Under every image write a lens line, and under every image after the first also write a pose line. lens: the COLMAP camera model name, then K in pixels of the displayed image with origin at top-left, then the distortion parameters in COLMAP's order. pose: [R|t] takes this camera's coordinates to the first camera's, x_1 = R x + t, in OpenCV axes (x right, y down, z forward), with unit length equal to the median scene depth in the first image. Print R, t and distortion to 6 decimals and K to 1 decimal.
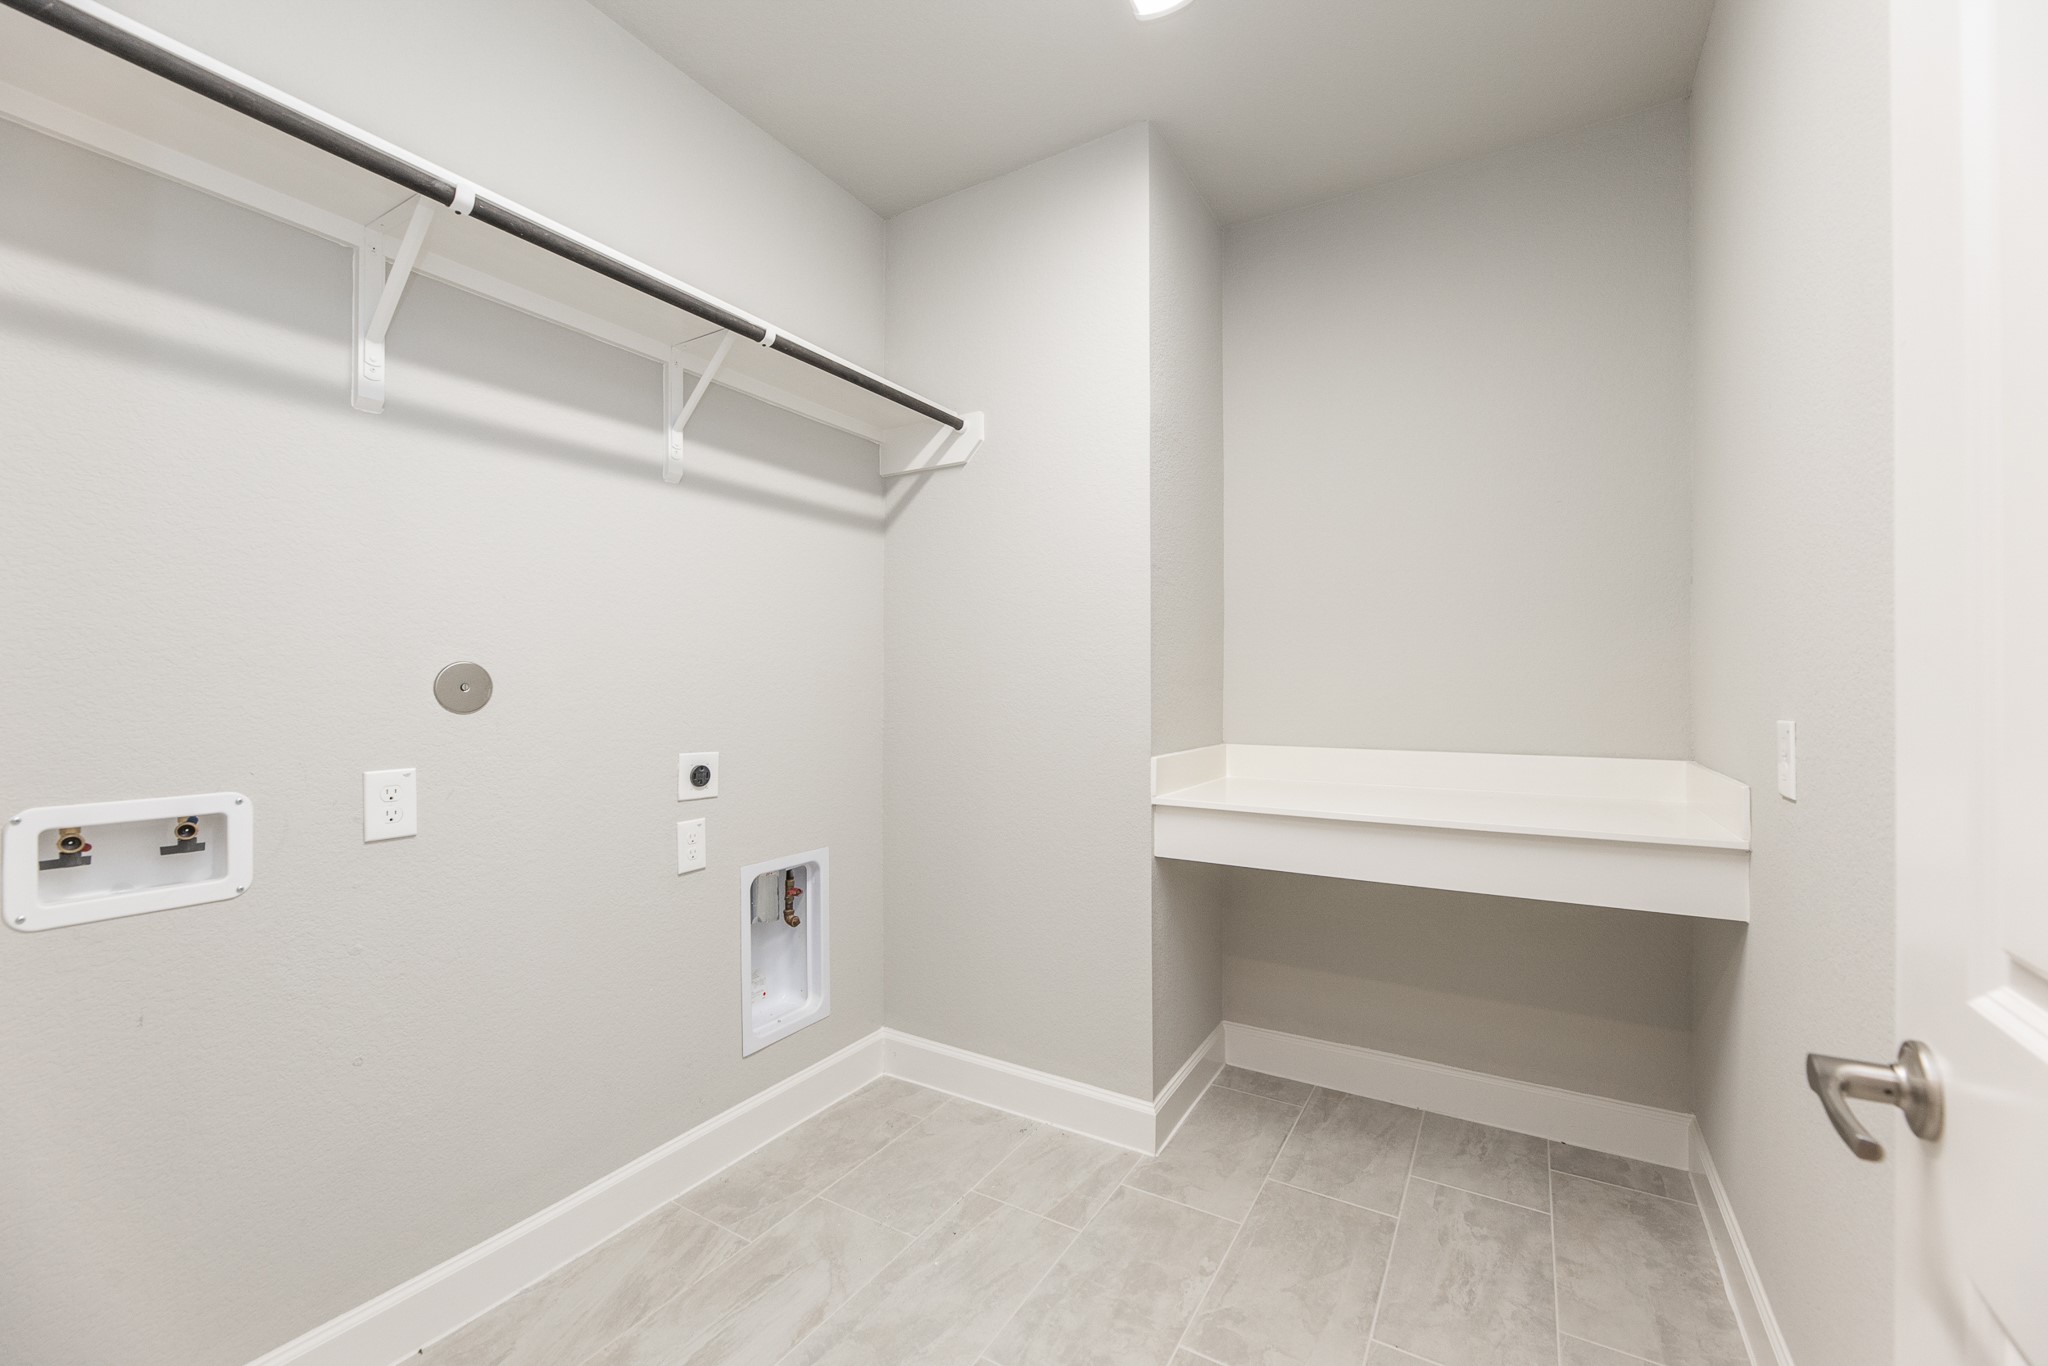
lens RADIAL K [[825.7, 0, 1030.5], [0, 825.7, 697.8], [0, 0, 1]] dist [-0.003884, 0.000474]
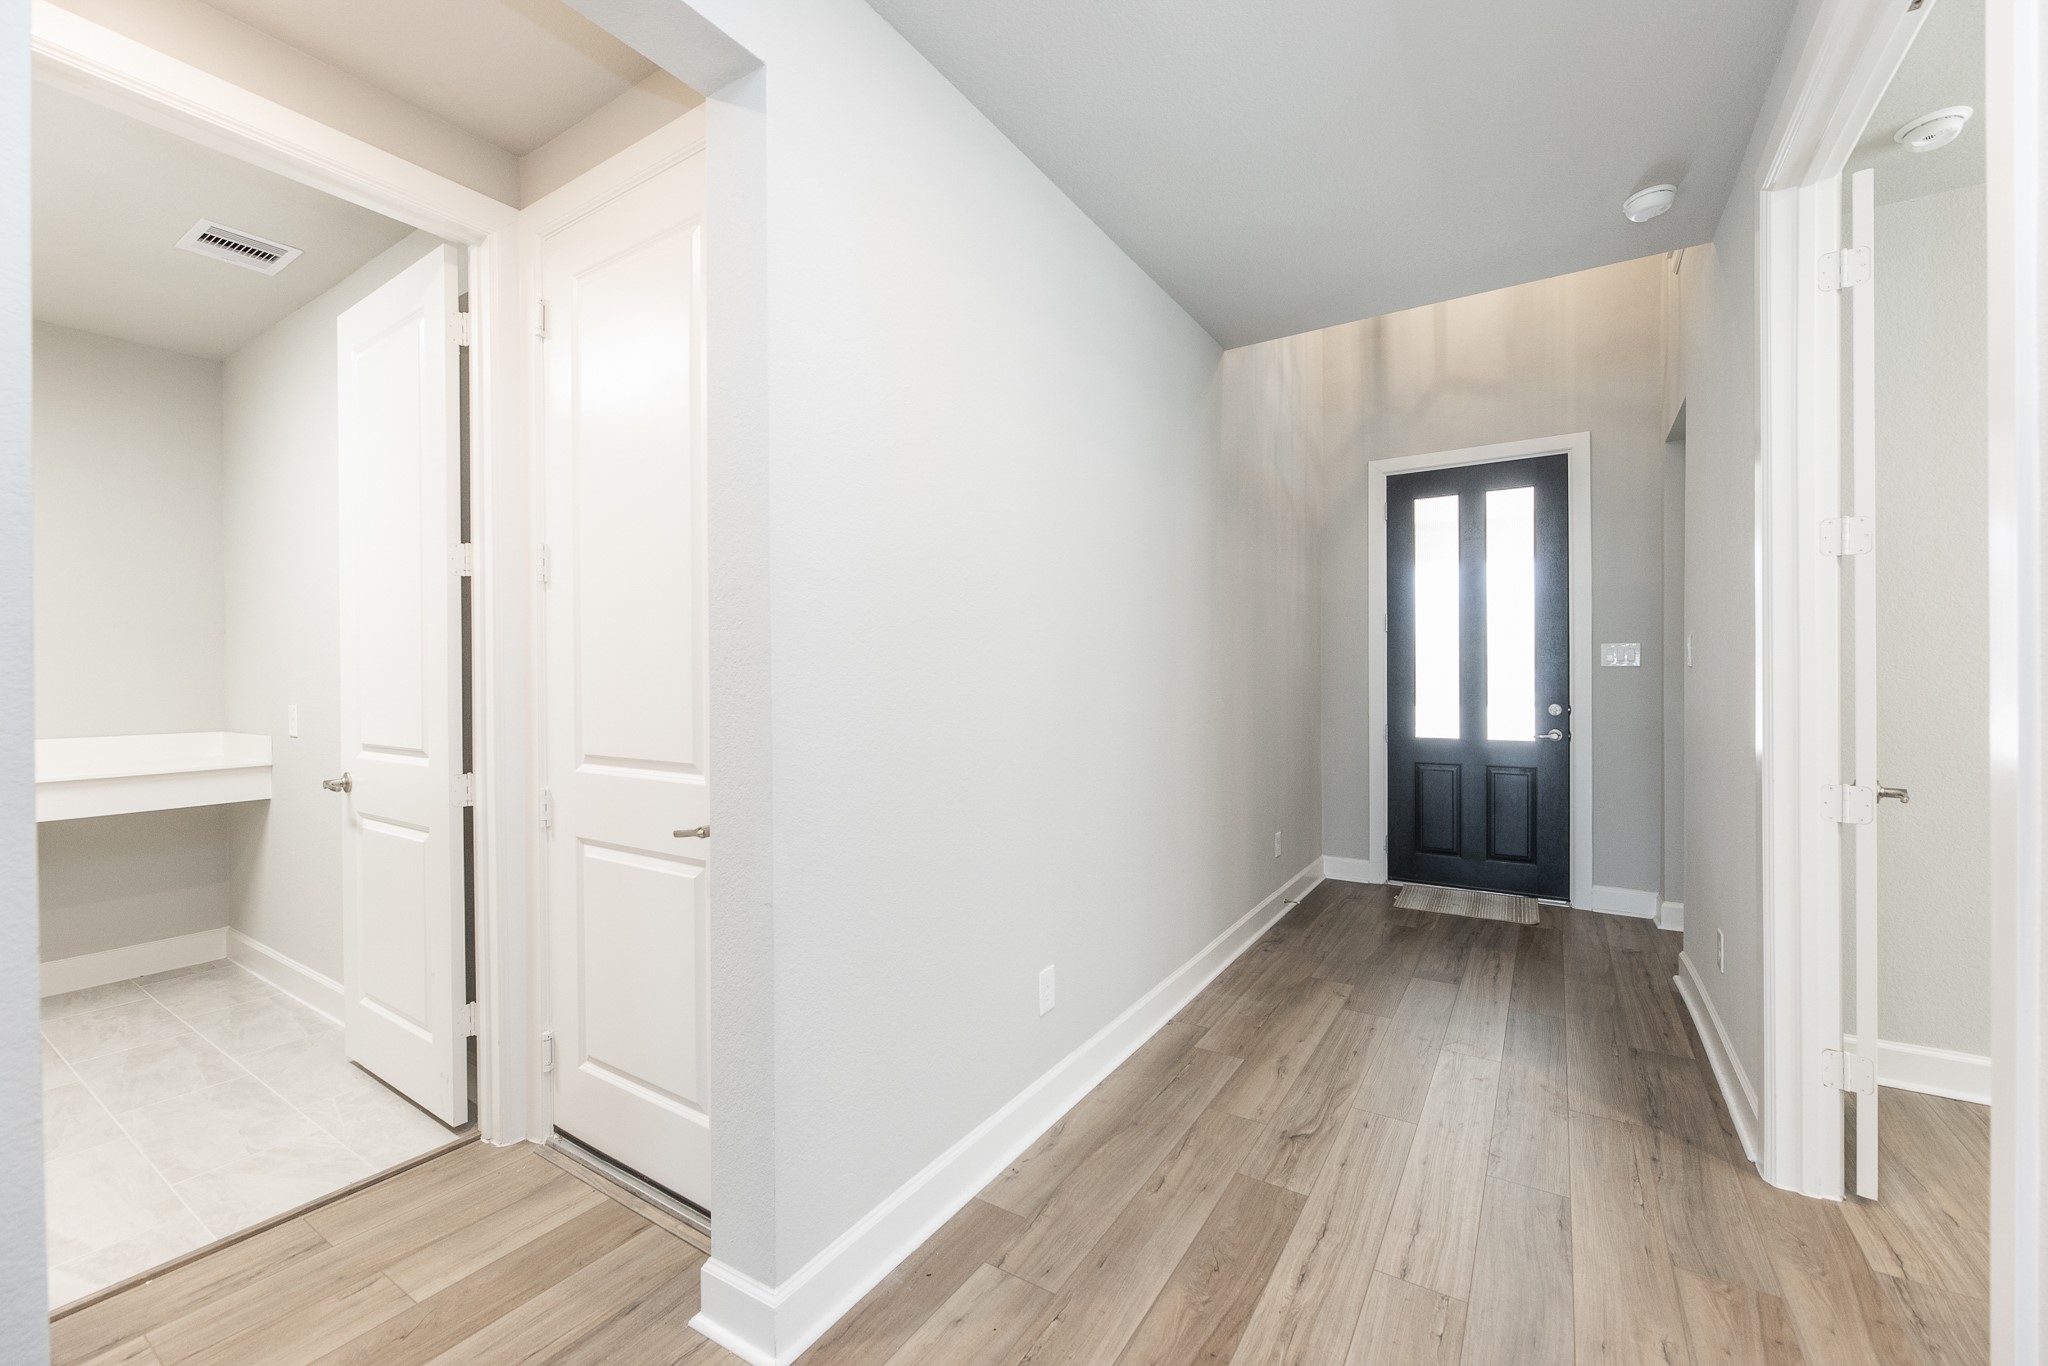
lens RADIAL K [[825.7, 0, 1029.1], [0, 825.7, 679.5], [0, 0, 1]] dist [-0.003884, 0.000474]
pose [[0.033673, -0.008996, 0.999392, -1.256657], [-0.001983, 0.999957, 0.009068, -0.071467], [-0.999431, -0.002287, 0.033654, -1.101654]]
